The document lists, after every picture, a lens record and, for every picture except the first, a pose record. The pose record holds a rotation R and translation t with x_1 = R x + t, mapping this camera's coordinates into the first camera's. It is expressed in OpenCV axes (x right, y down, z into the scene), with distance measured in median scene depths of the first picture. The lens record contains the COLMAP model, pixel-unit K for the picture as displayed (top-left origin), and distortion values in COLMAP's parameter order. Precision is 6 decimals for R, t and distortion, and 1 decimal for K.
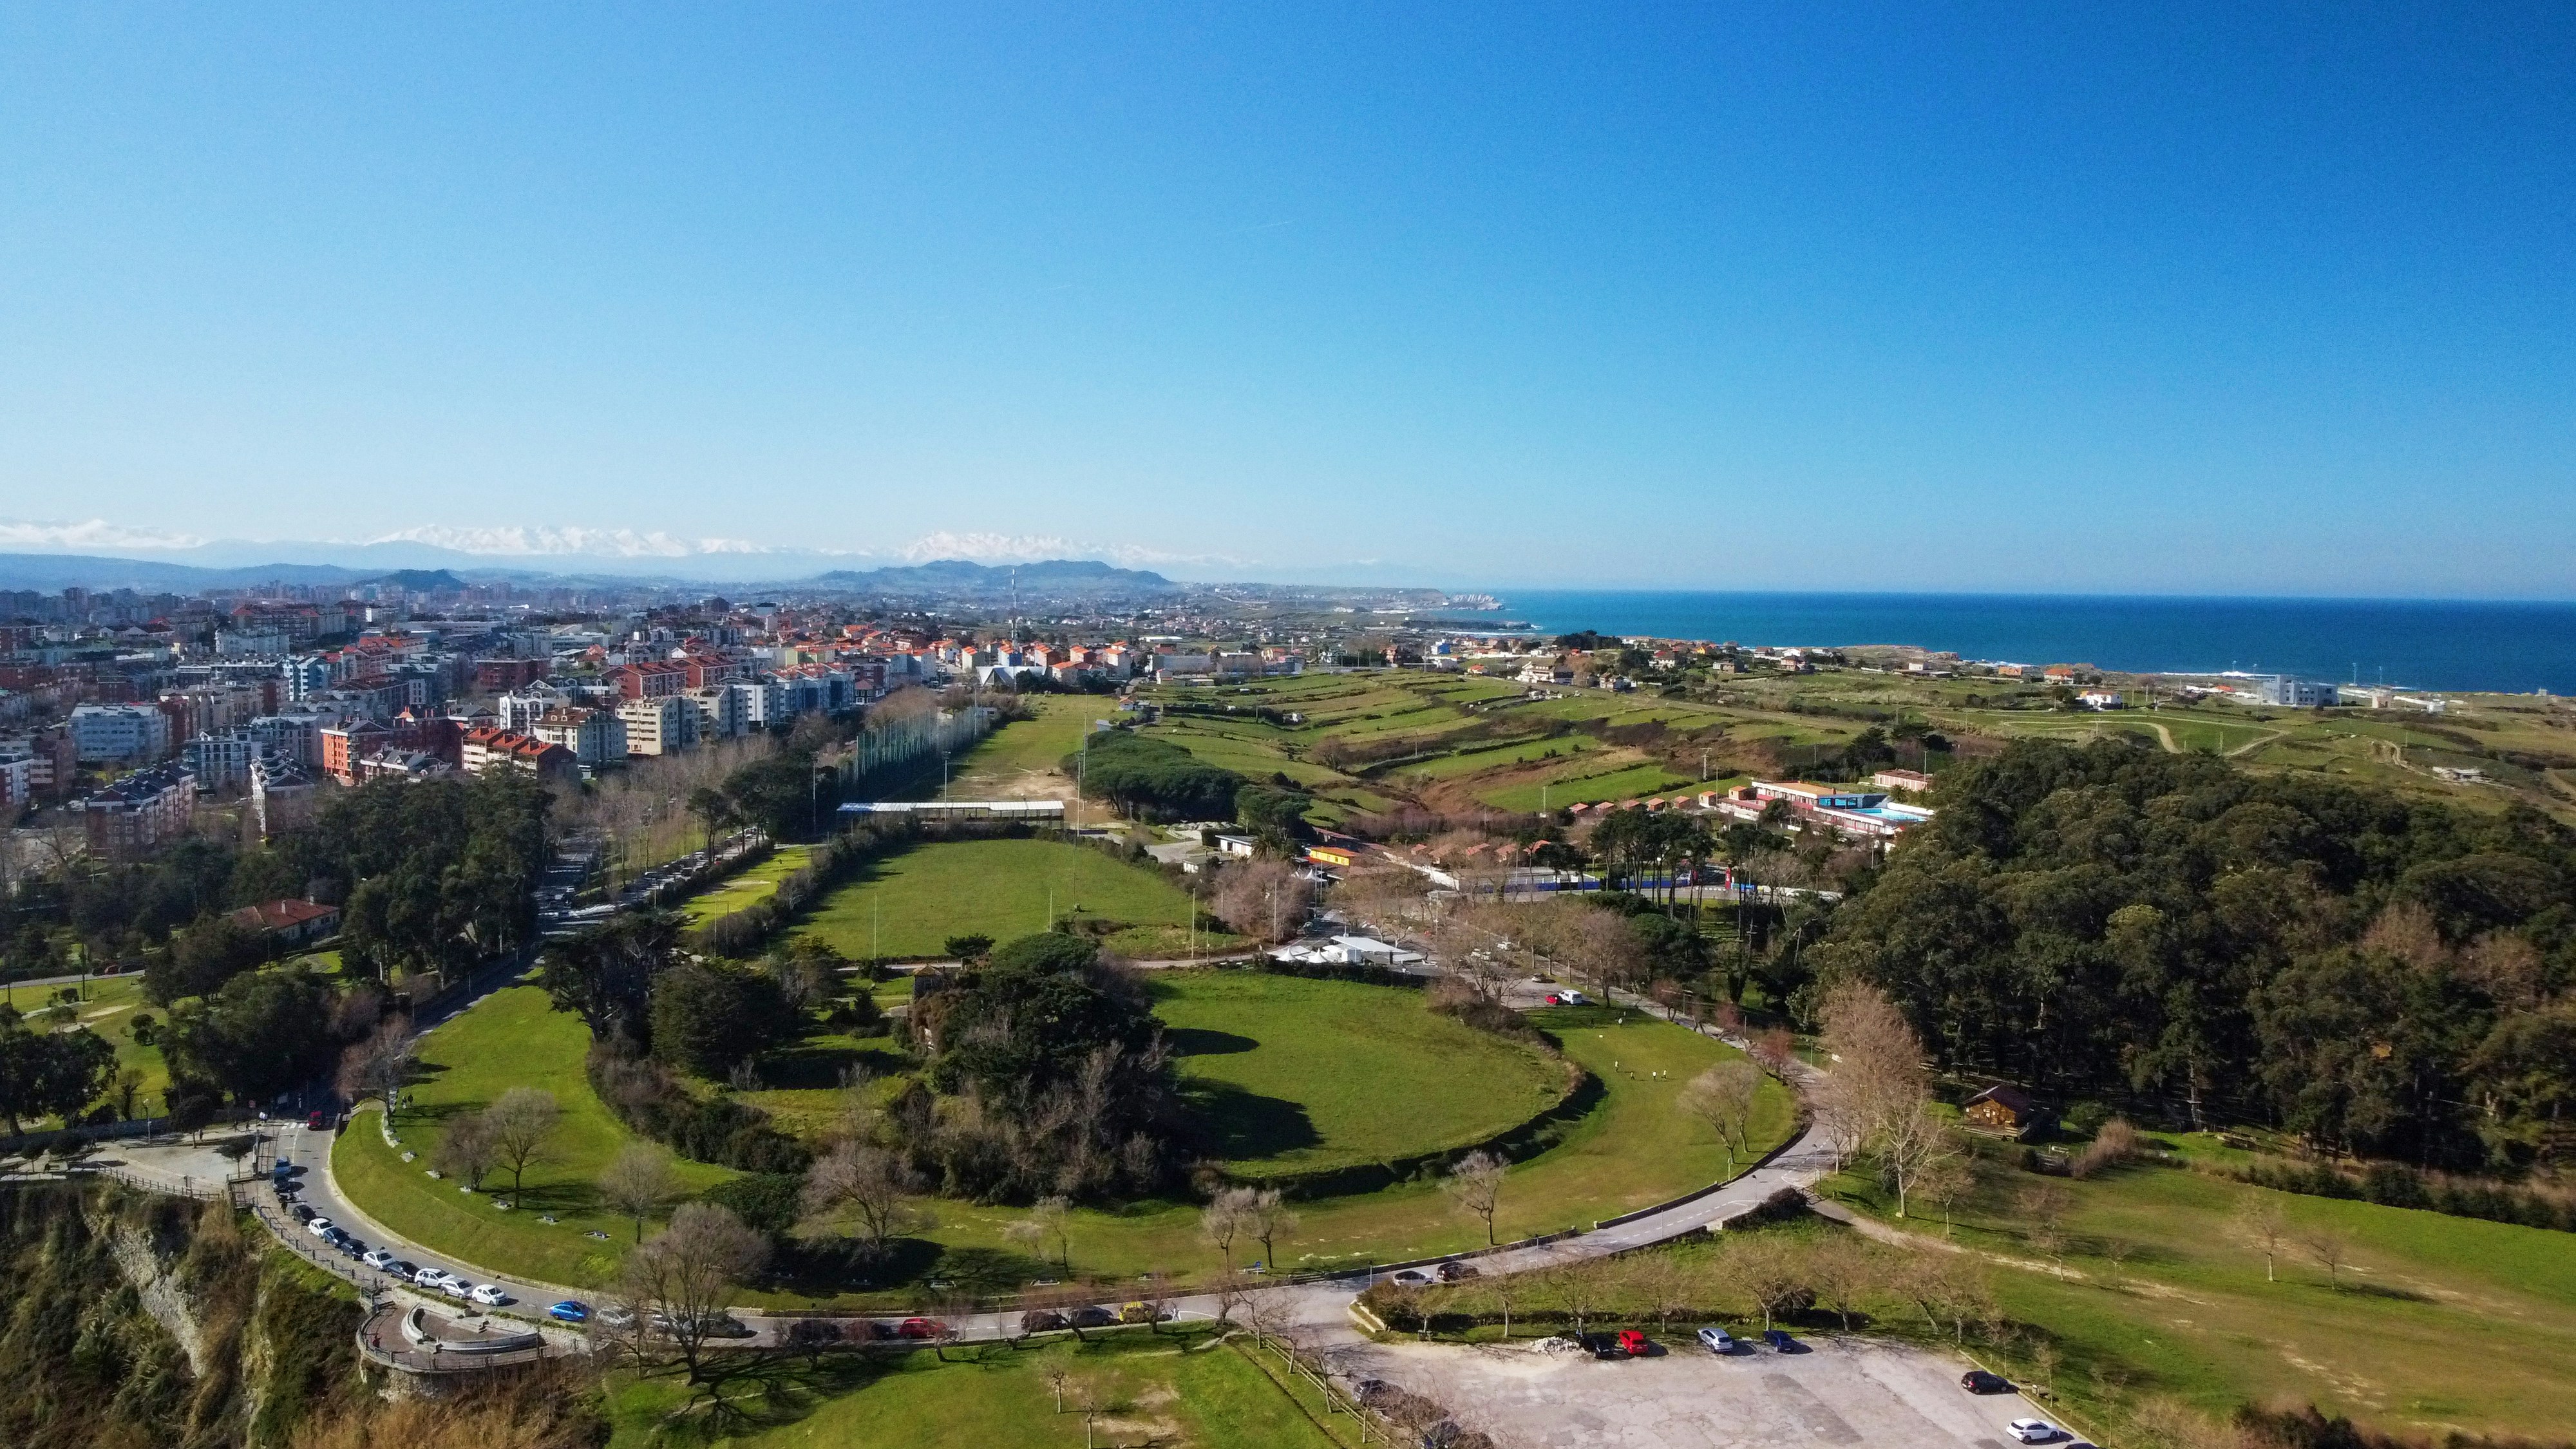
lens RADIAL K [[1952.7, 0, 1288.1], [0, 1952.7, 718.7], [0, 0, 1]] dist [-0.004990, -0.006644]
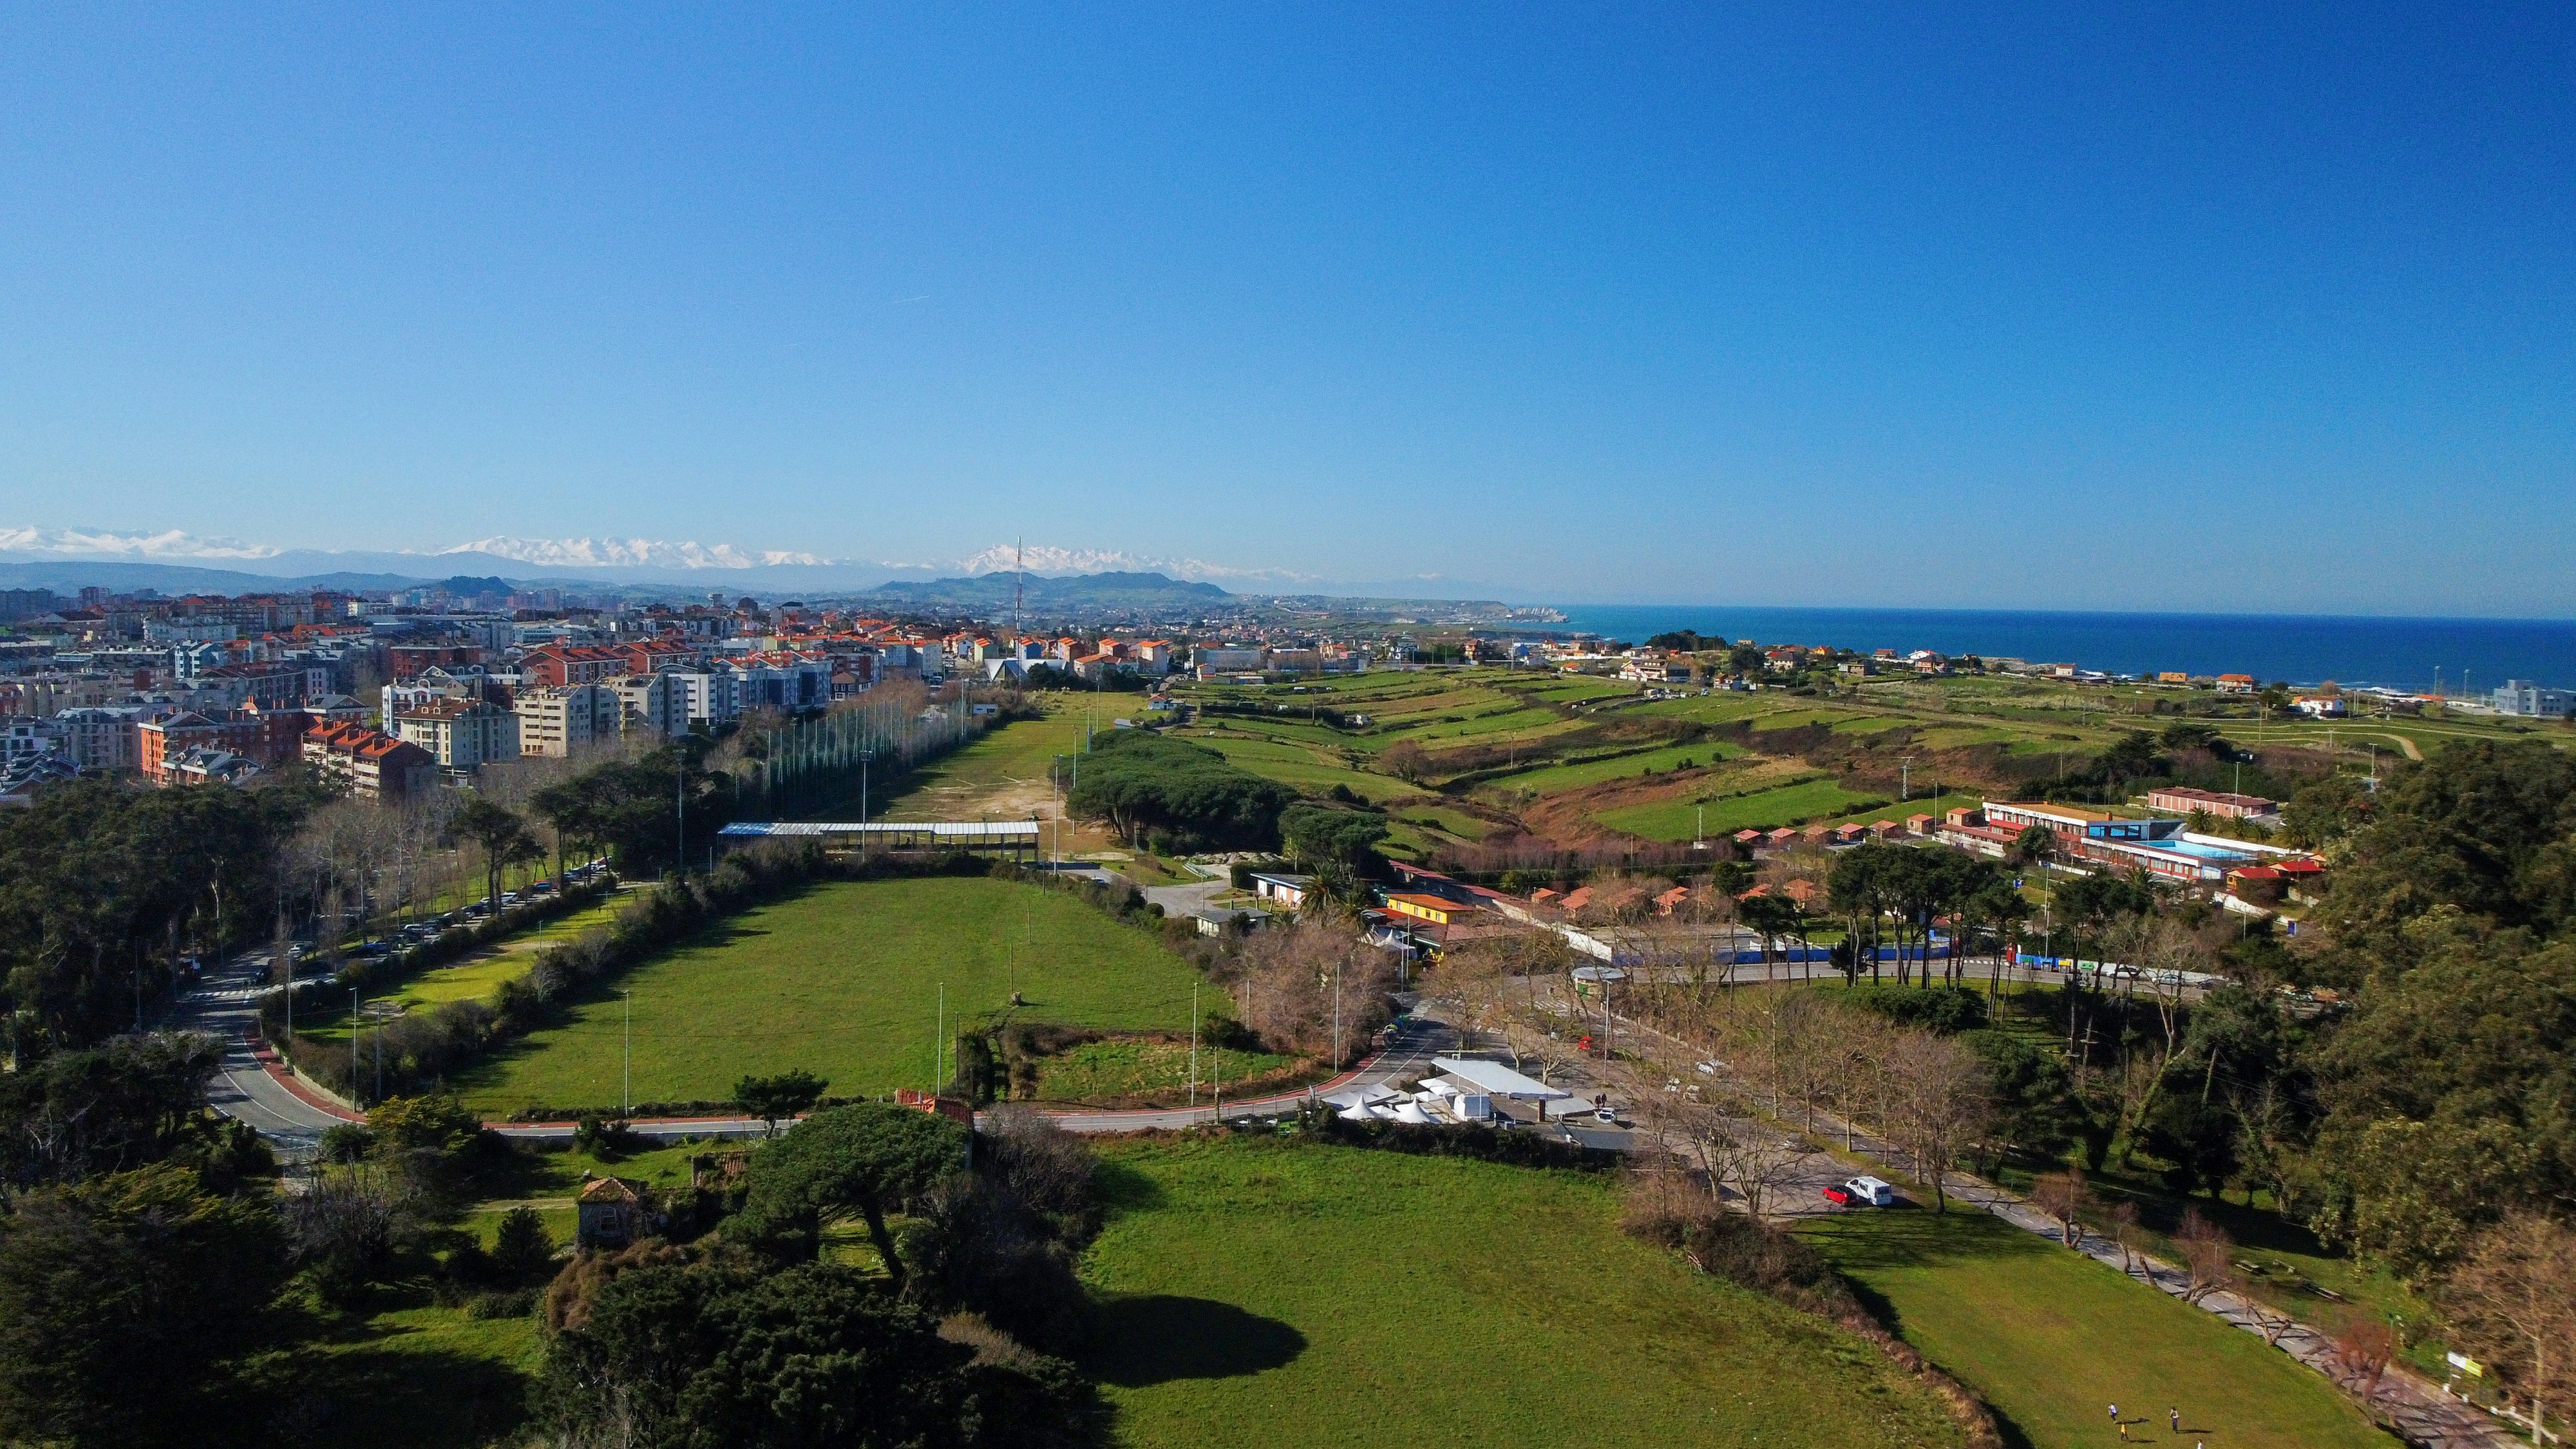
lens RADIAL K [[1952.7, 0, 1284.3], [0, 1952.7, 737.7], [0, 0, 1]] dist [-0.004990, -0.006644]
pose [[0.999463, 0.006296, -0.032168, -0.002192], [-0.006227, 0.999978, 0.002227, 0.006820], [0.032181, -0.002025, 0.999480, 0.217334]]
